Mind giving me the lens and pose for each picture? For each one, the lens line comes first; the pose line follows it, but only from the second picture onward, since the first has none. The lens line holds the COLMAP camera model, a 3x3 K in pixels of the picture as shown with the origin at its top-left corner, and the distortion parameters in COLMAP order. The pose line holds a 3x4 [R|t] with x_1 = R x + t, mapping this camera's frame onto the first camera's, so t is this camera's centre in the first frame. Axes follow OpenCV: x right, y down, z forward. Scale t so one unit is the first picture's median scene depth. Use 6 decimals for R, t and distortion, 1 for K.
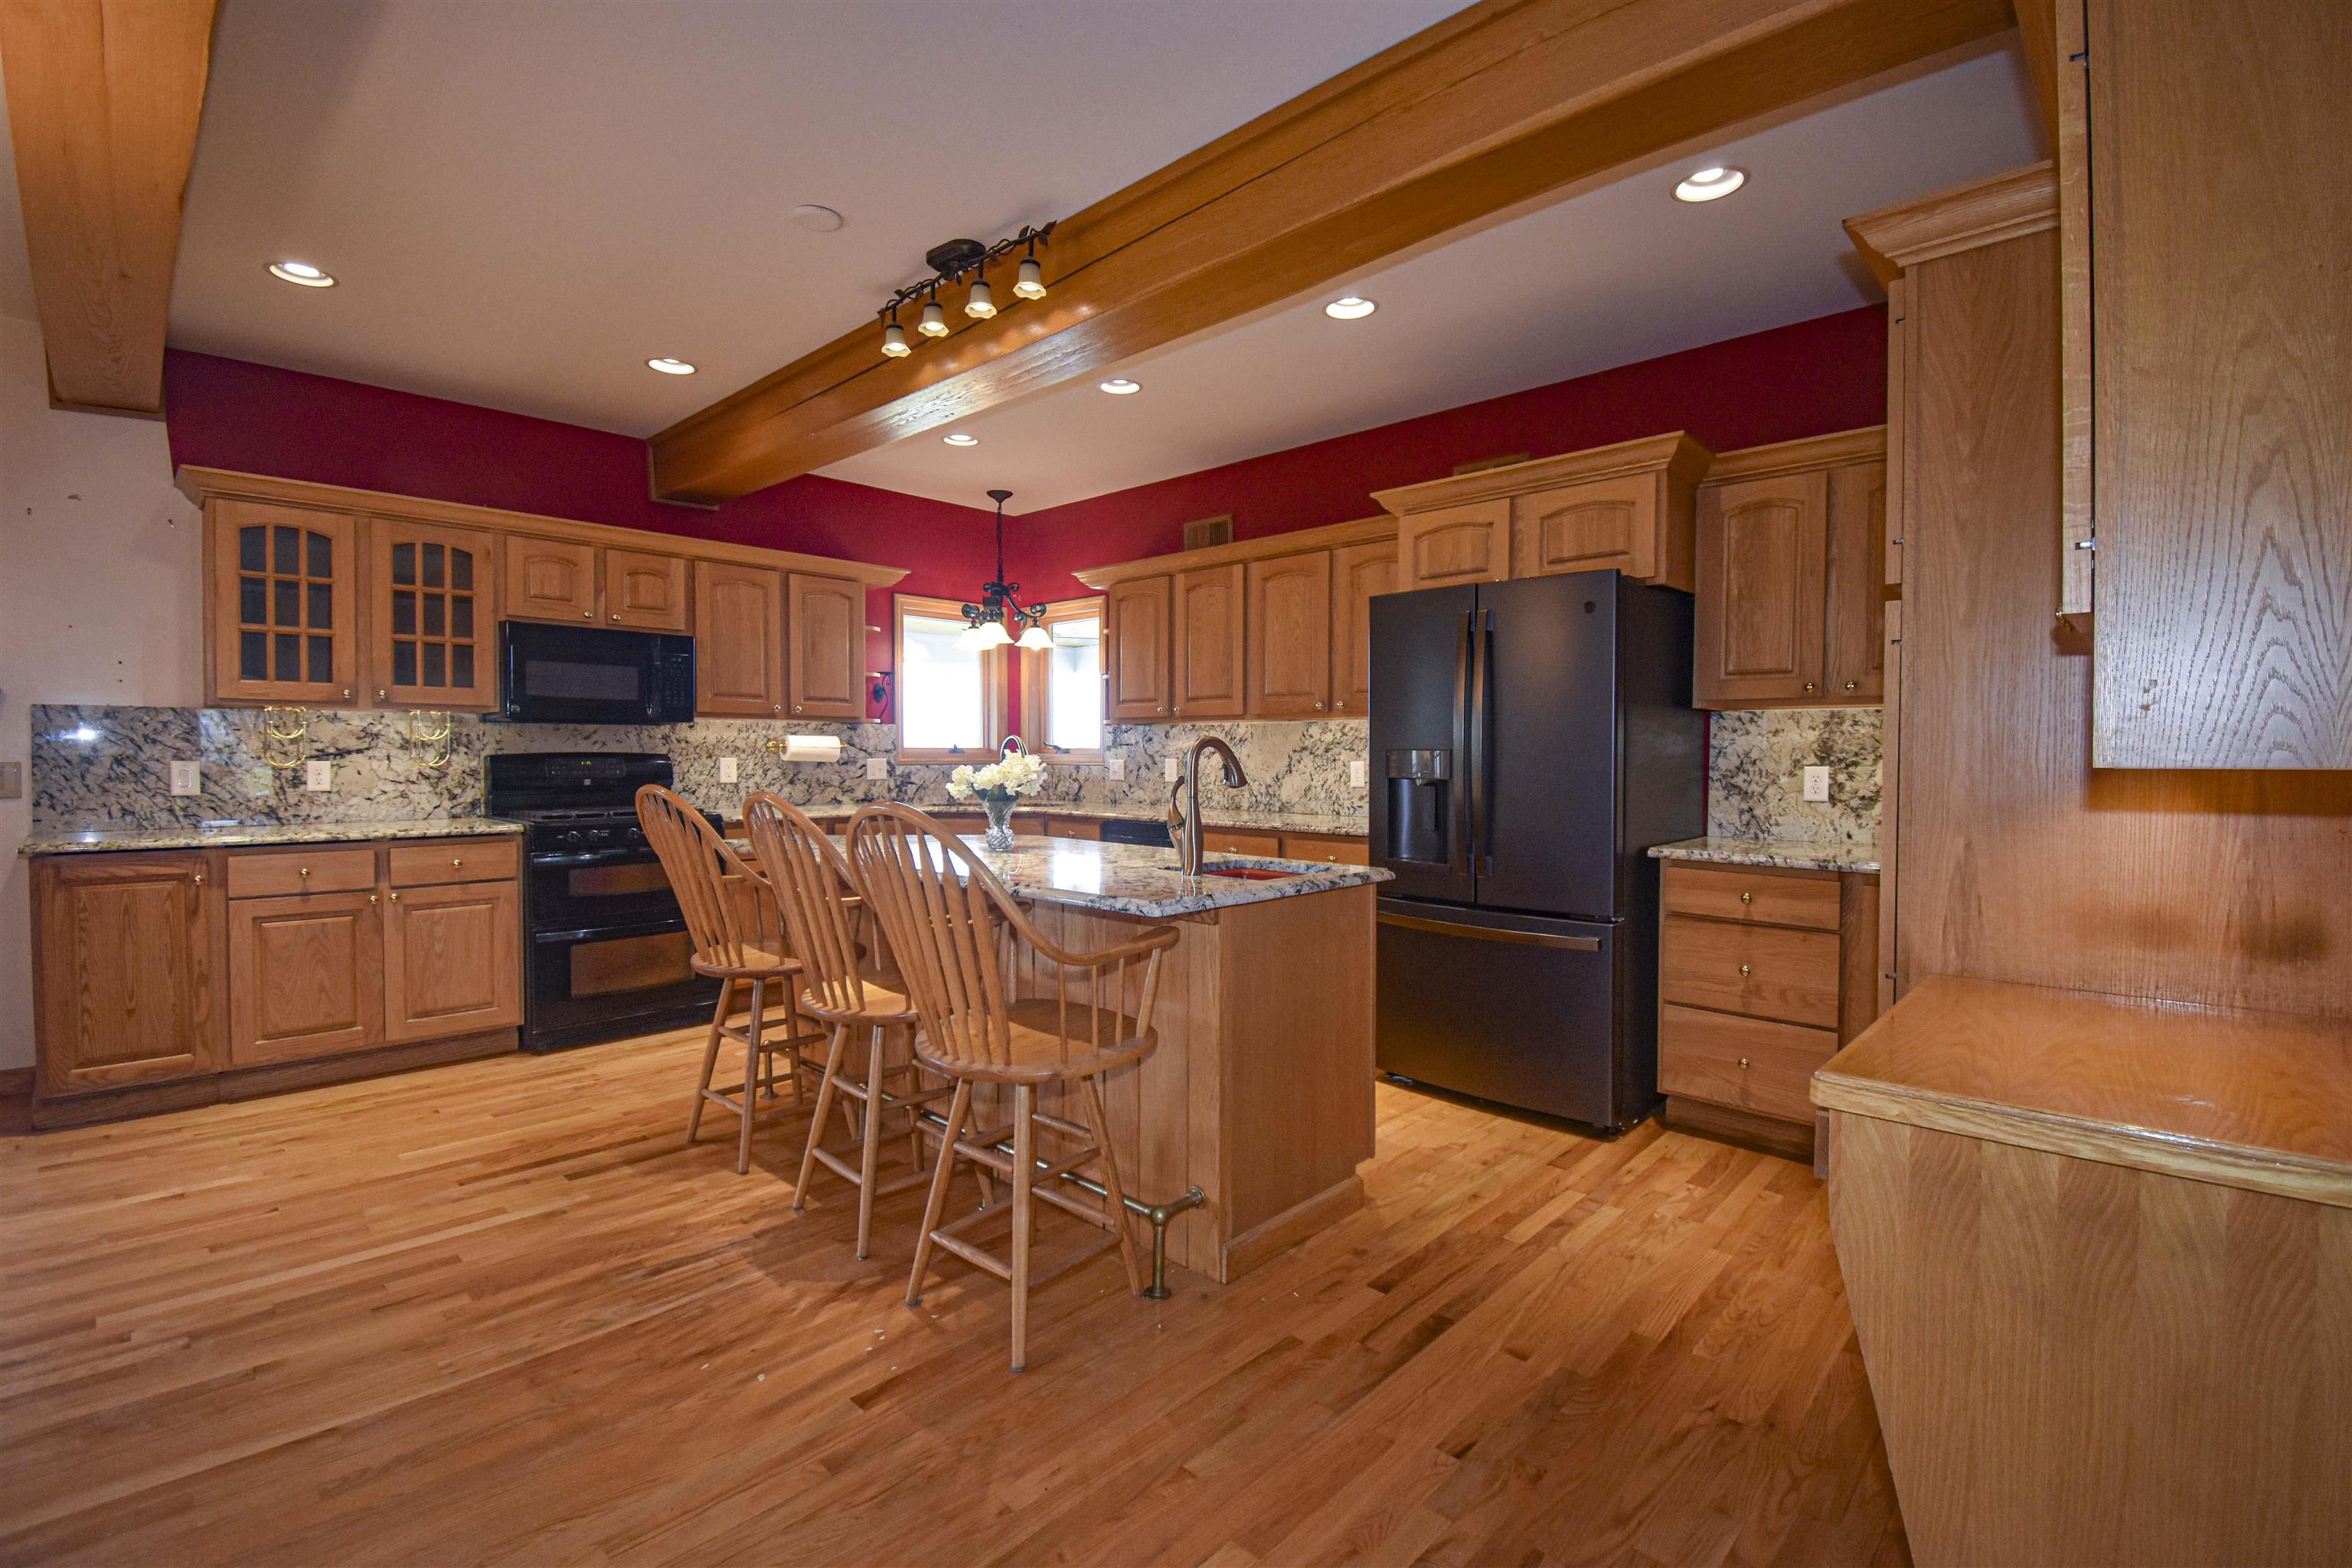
lens RADIAL K [[1058.8, 0, 1203.5], [0, 1058.8, 780.4], [0, 0, 1]] dist [0.004130, -0.018851]
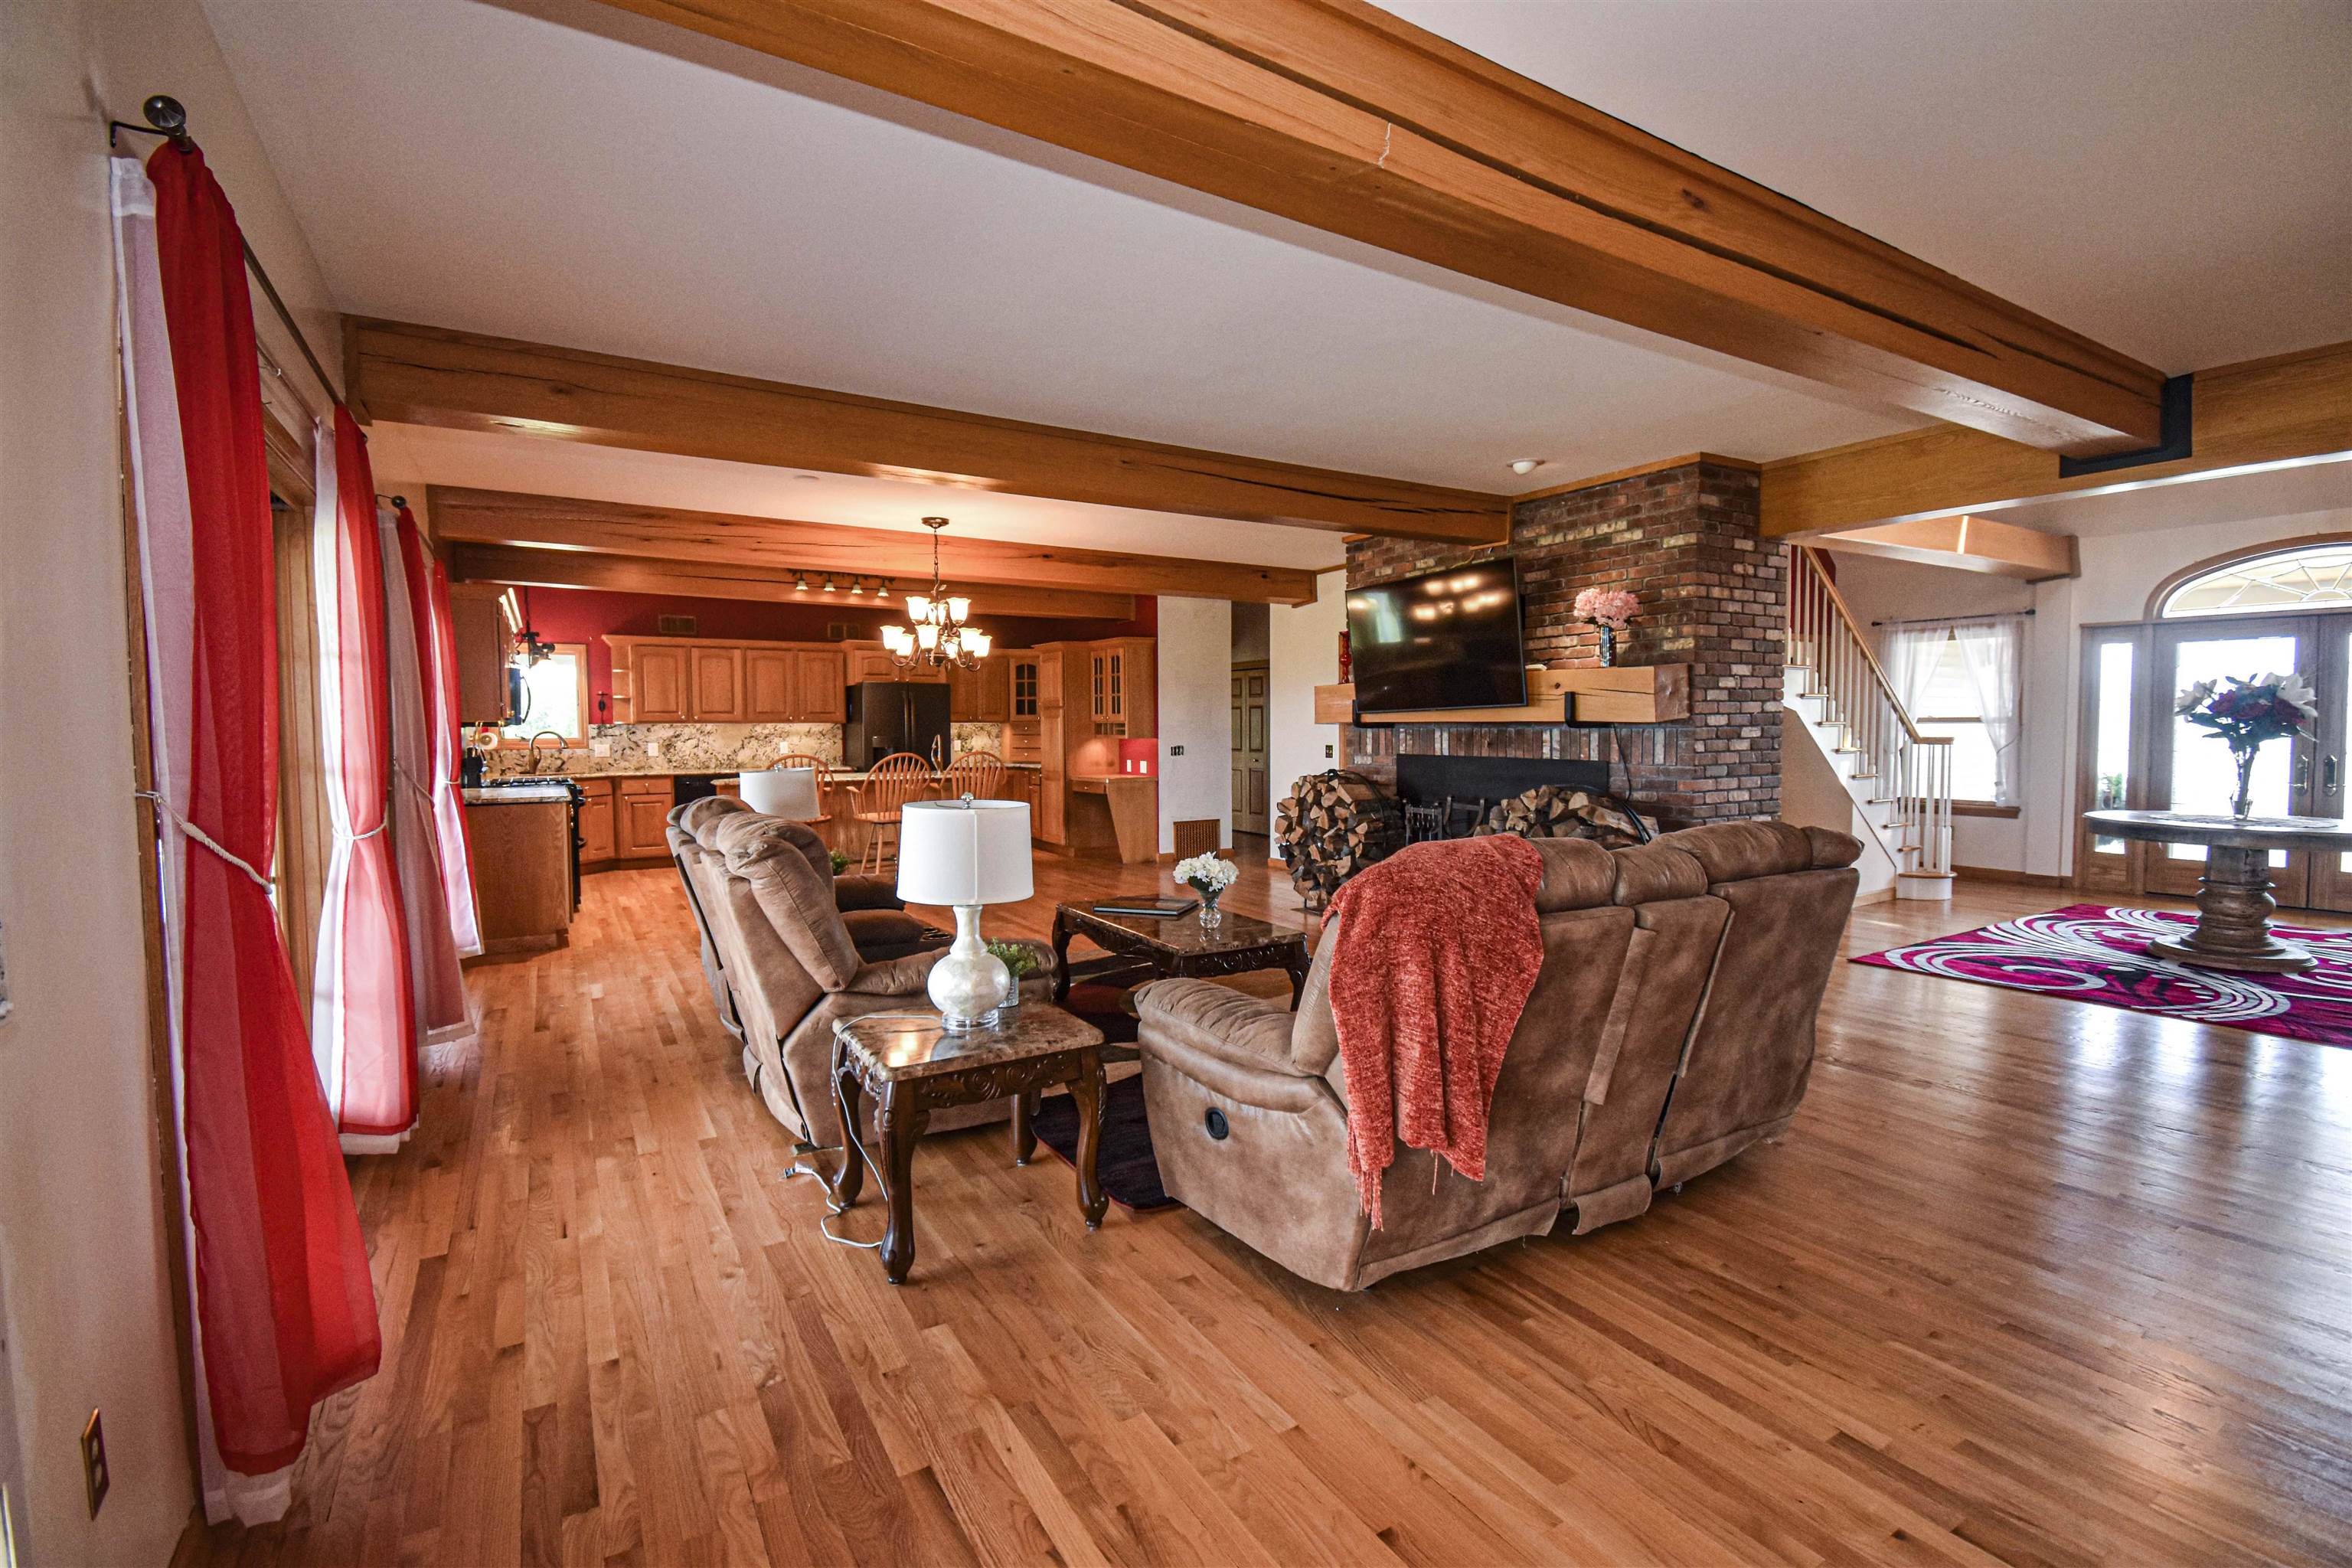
lens RADIAL K [[1058.8, 0, 1240.0], [0, 1058.8, 790.6], [0, 0, 1]] dist [0.004130, -0.018851]
pose [[0.255211, -0.062394, 0.964870, -2.484964], [0.032612, 0.997903, 0.055904, -0.012883], [-0.966335, 0.017199, 0.256711, -0.716935]]
